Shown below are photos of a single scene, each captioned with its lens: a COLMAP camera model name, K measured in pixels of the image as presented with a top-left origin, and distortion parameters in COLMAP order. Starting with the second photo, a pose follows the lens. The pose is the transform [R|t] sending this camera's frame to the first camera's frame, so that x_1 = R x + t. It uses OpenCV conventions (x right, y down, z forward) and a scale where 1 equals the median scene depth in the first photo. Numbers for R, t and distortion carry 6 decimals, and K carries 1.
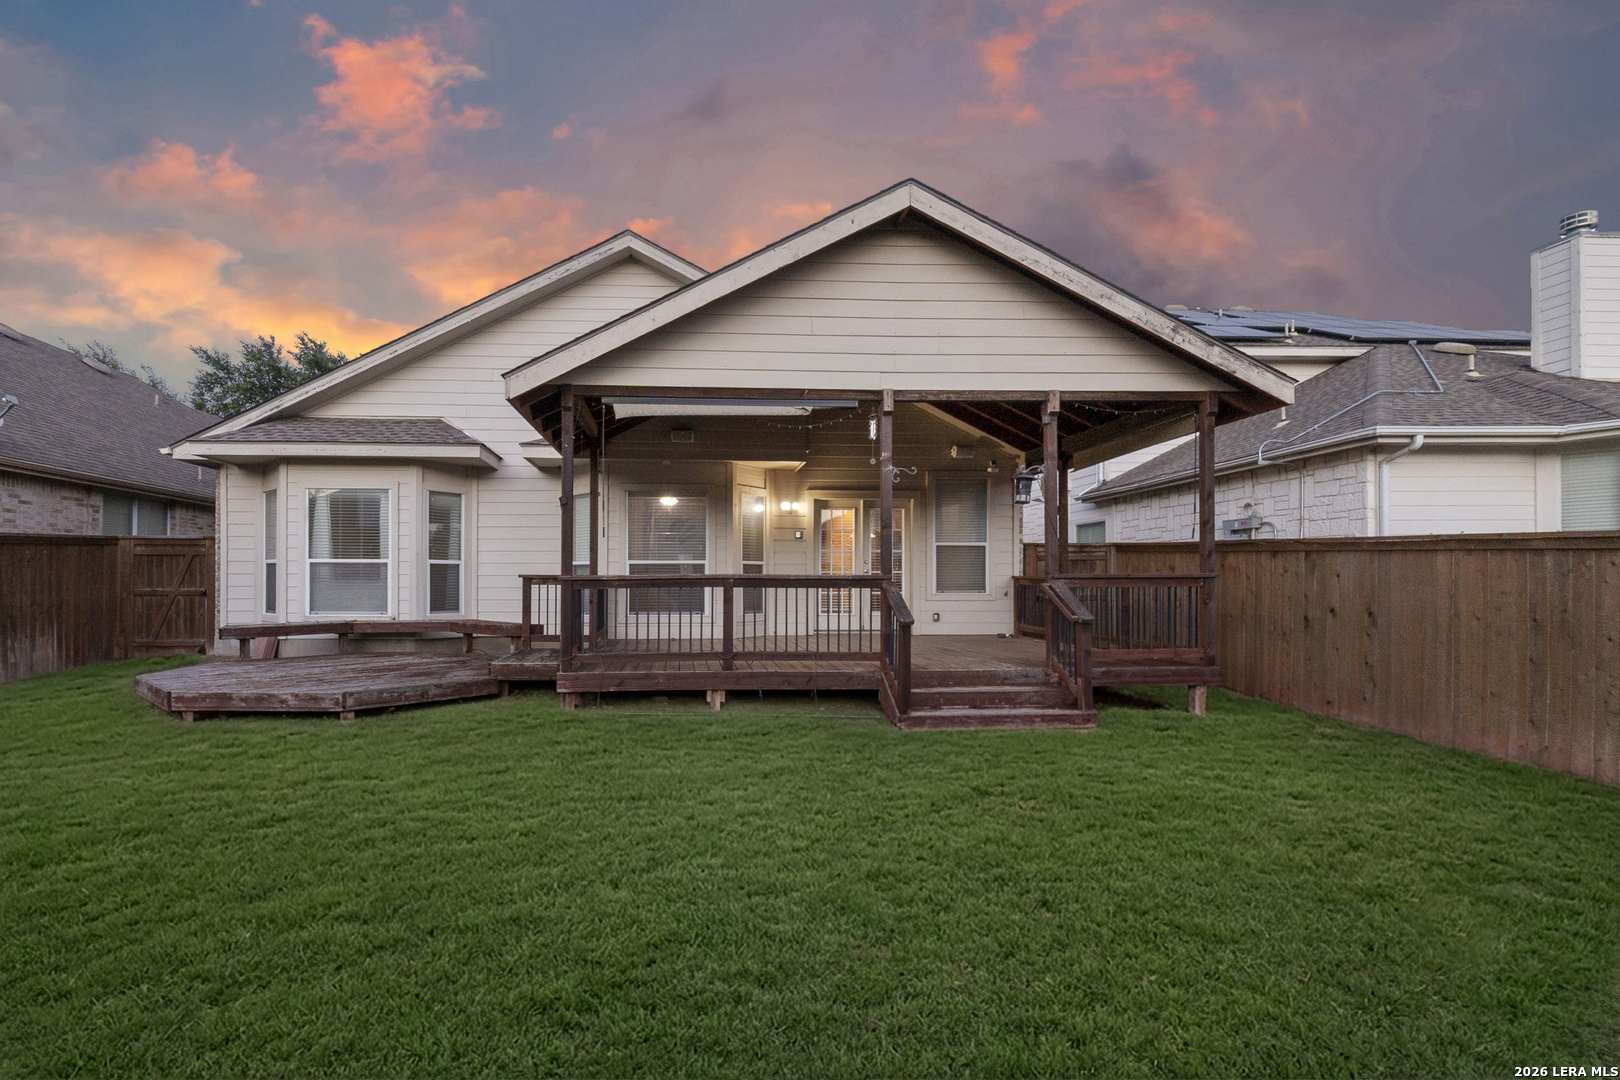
lens RADIAL K [[713.5, 0, 761.4], [0, 713.5, 577.1], [0, 0, 1]] dist [-0.000790, 0.000605]
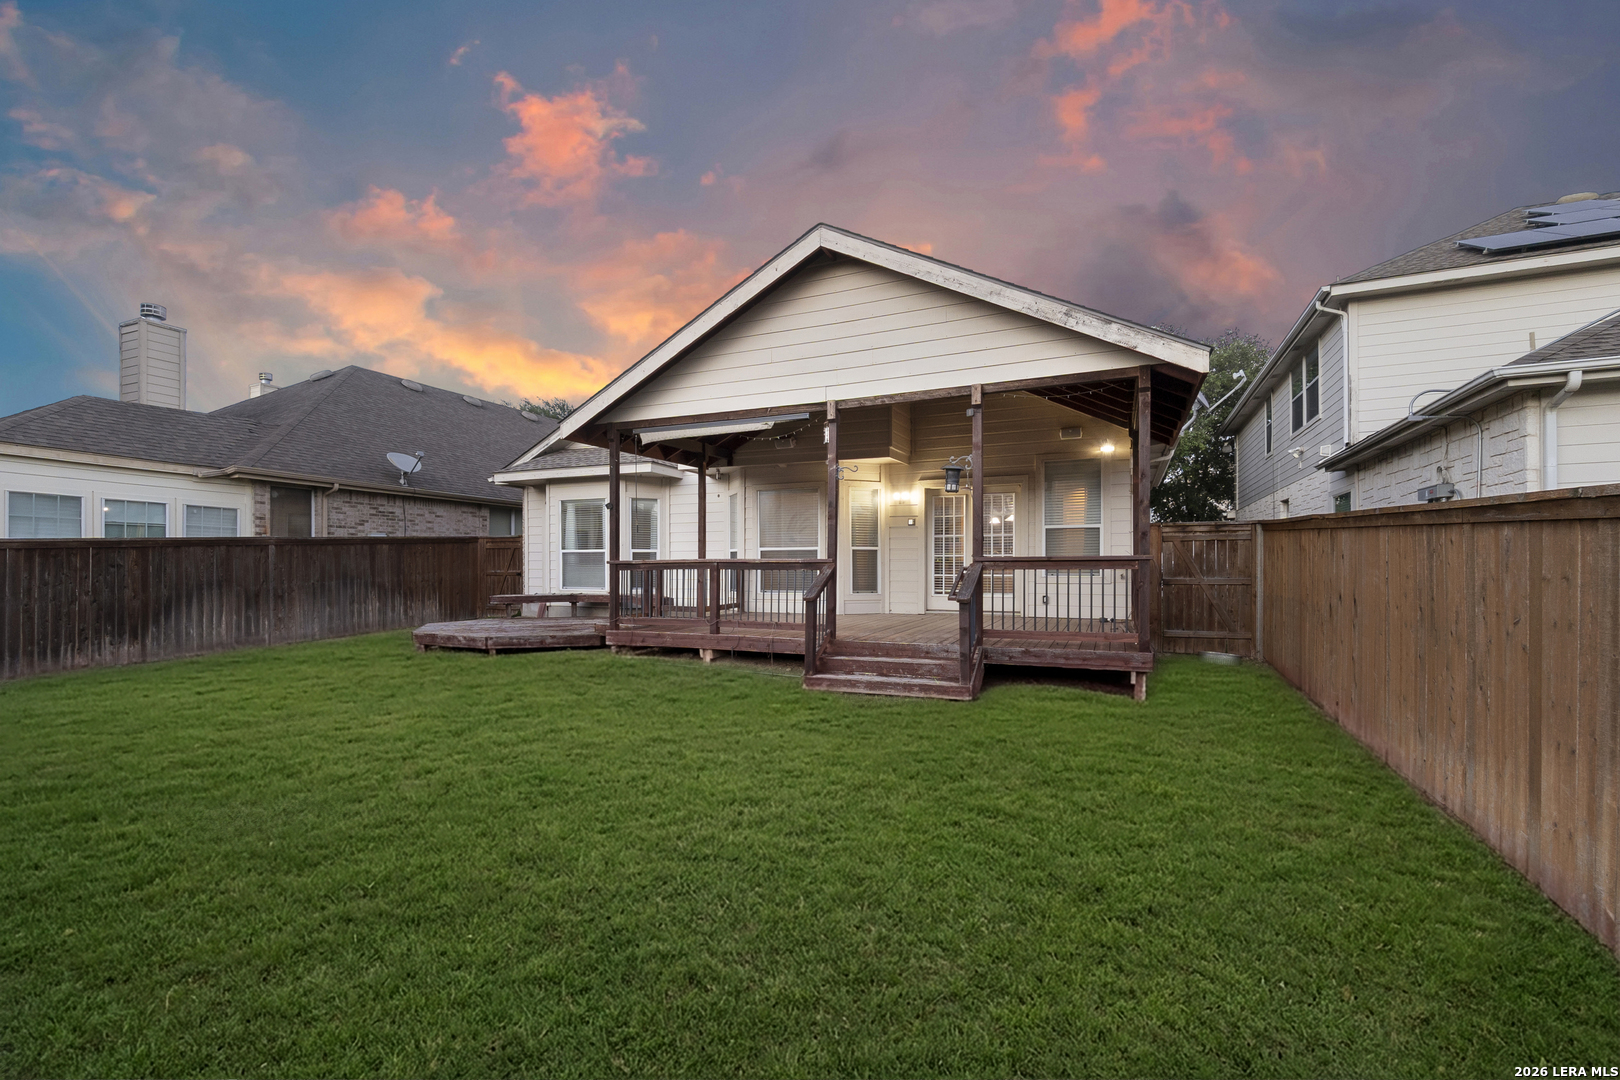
lens RADIAL K [[713.5, 0, 836.0], [0, 713.5, 569.0], [0, 0, 1]] dist [-0.000790, 0.000605]
pose [[0.896174, 0.000191, -0.443702, 0.512073], [0.005104, 0.999929, 0.010739, 0.000658], [0.443673, -0.011889, 0.896110, -0.035559]]
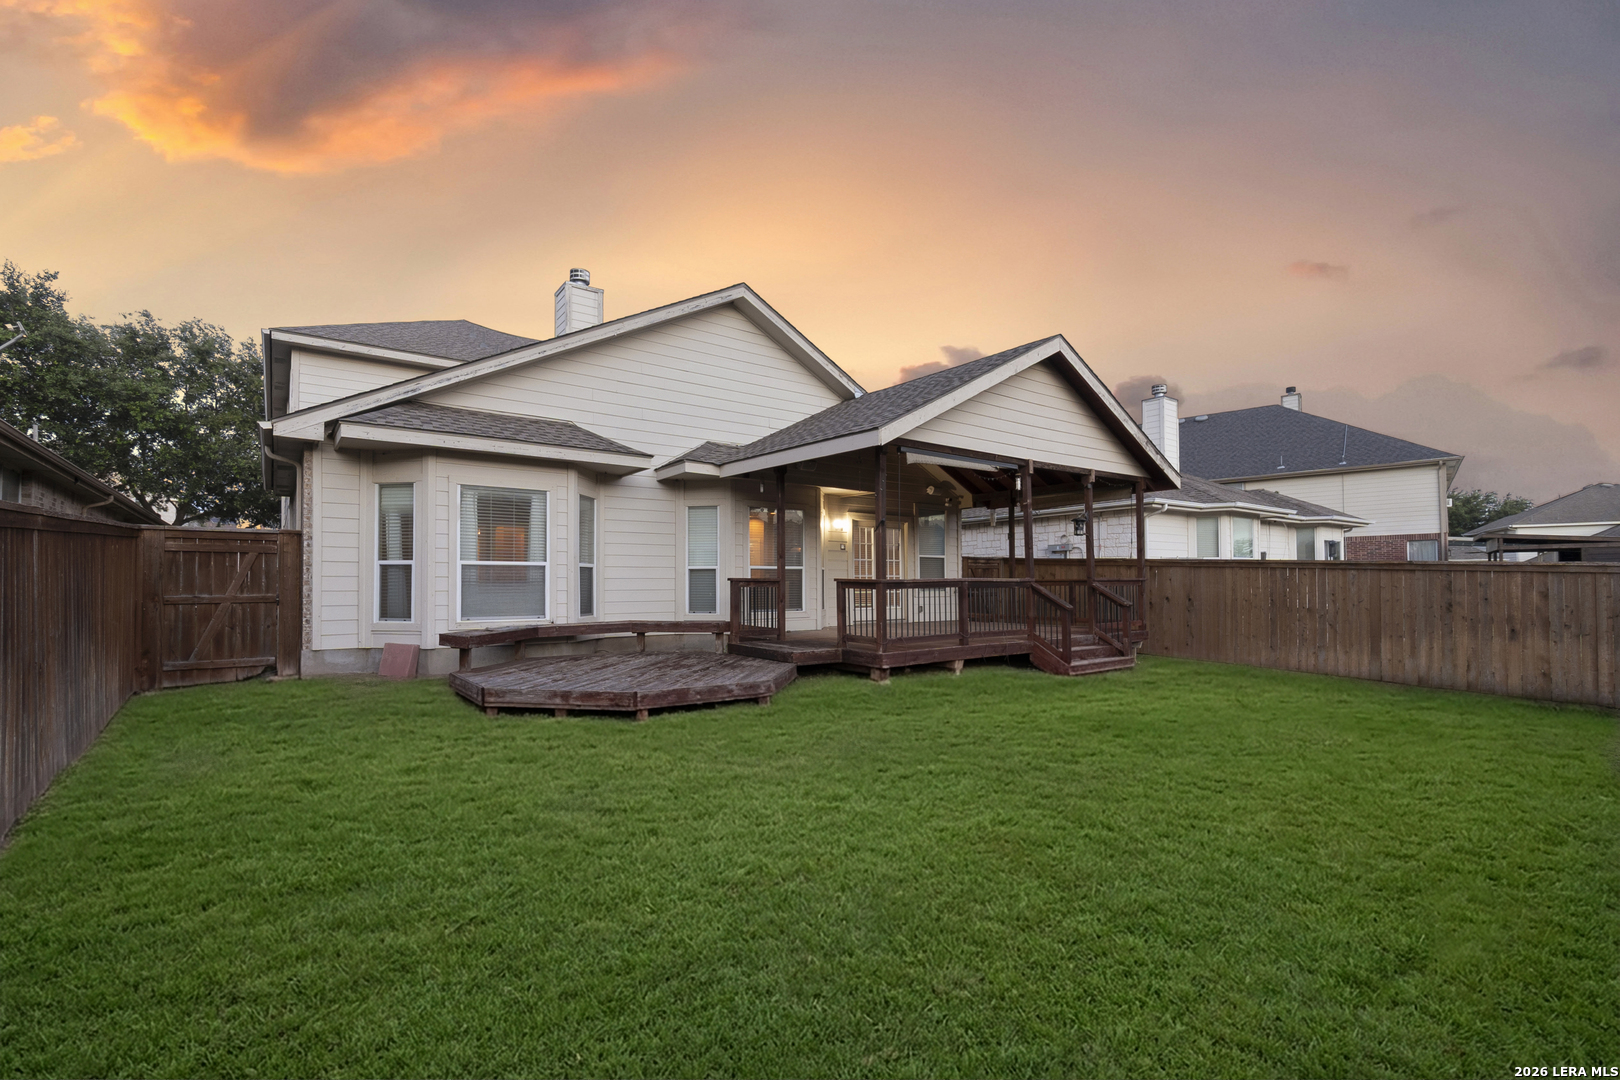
lens RADIAL K [[713.5, 0, 763.2], [0, 713.5, 567.0], [0, 0, 1]] dist [-0.000790, 0.000605]
pose [[0.836736, 0.009768, 0.547519, -0.846765], [-0.000773, 0.999861, -0.016656, -0.002295], [-0.547606, 0.013514, 0.836627, 0.016012]]
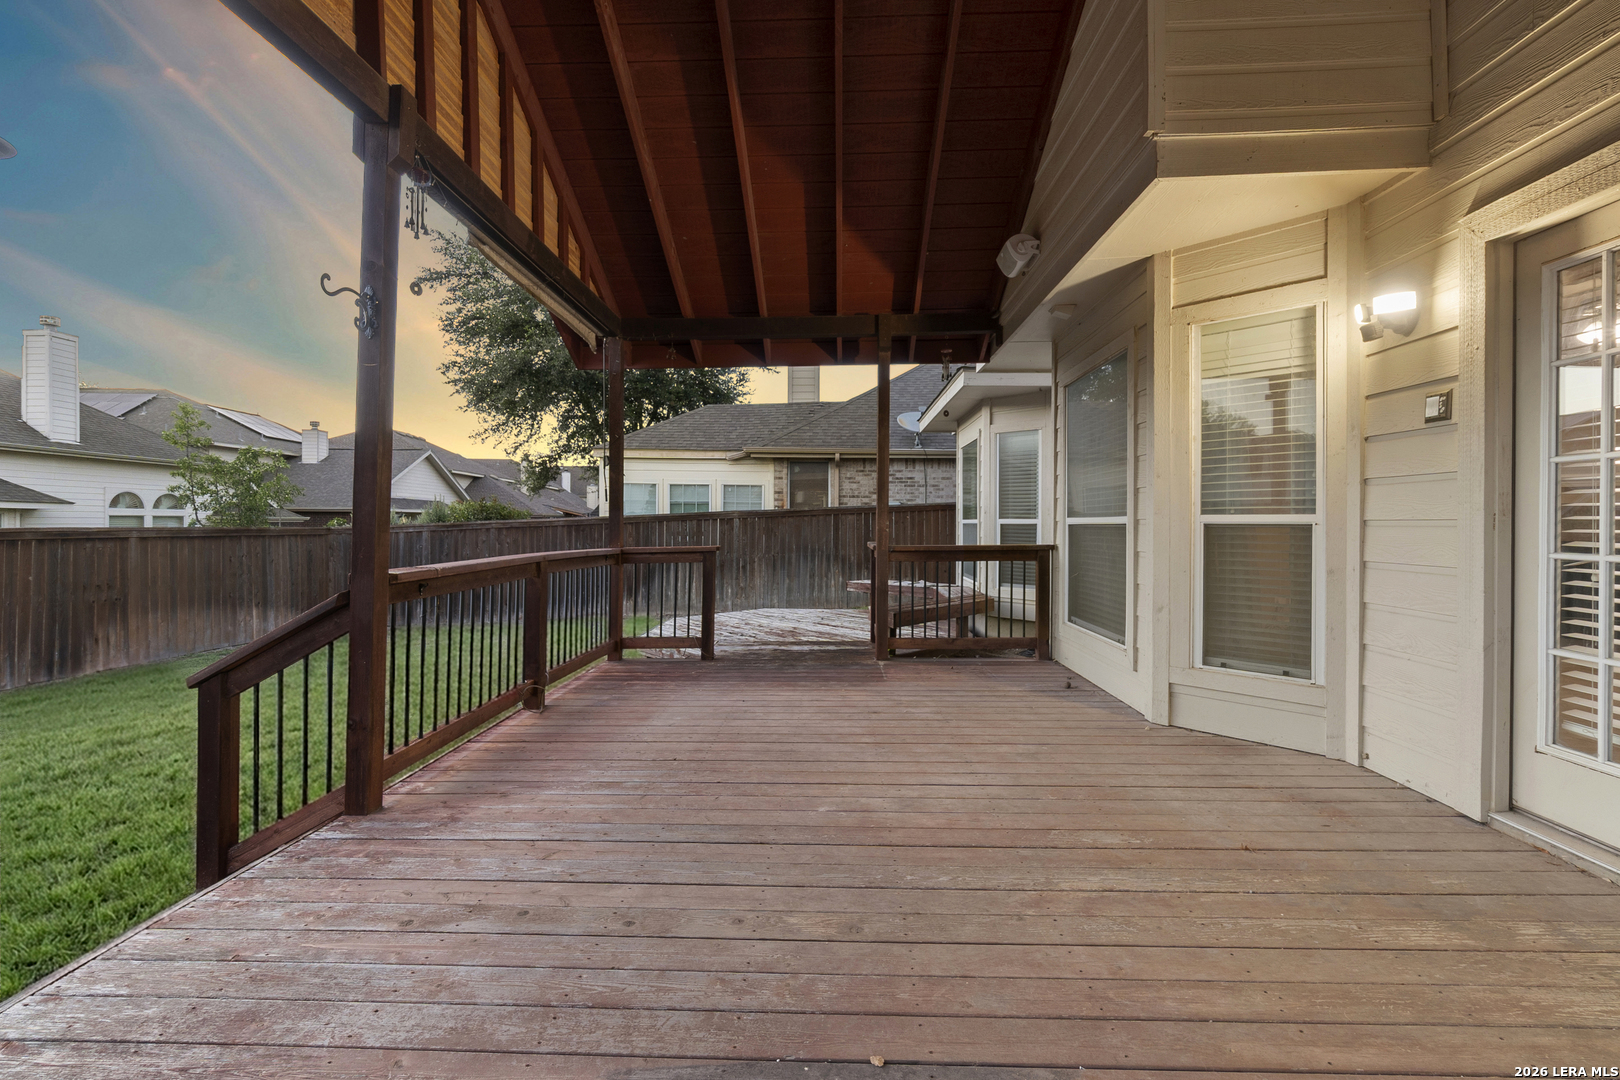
lens RADIAL K [[713.5, 0, 804.1], [0, 713.5, 522.3], [0, 0, 1]] dist [-0.000790, 0.000605]
pose [[-0.094459, -0.002068, -0.995527, 0.386137], [0.006133, 0.999978, -0.002659, -0.022006], [0.995510, -0.006357, -0.094444, 0.944826]]
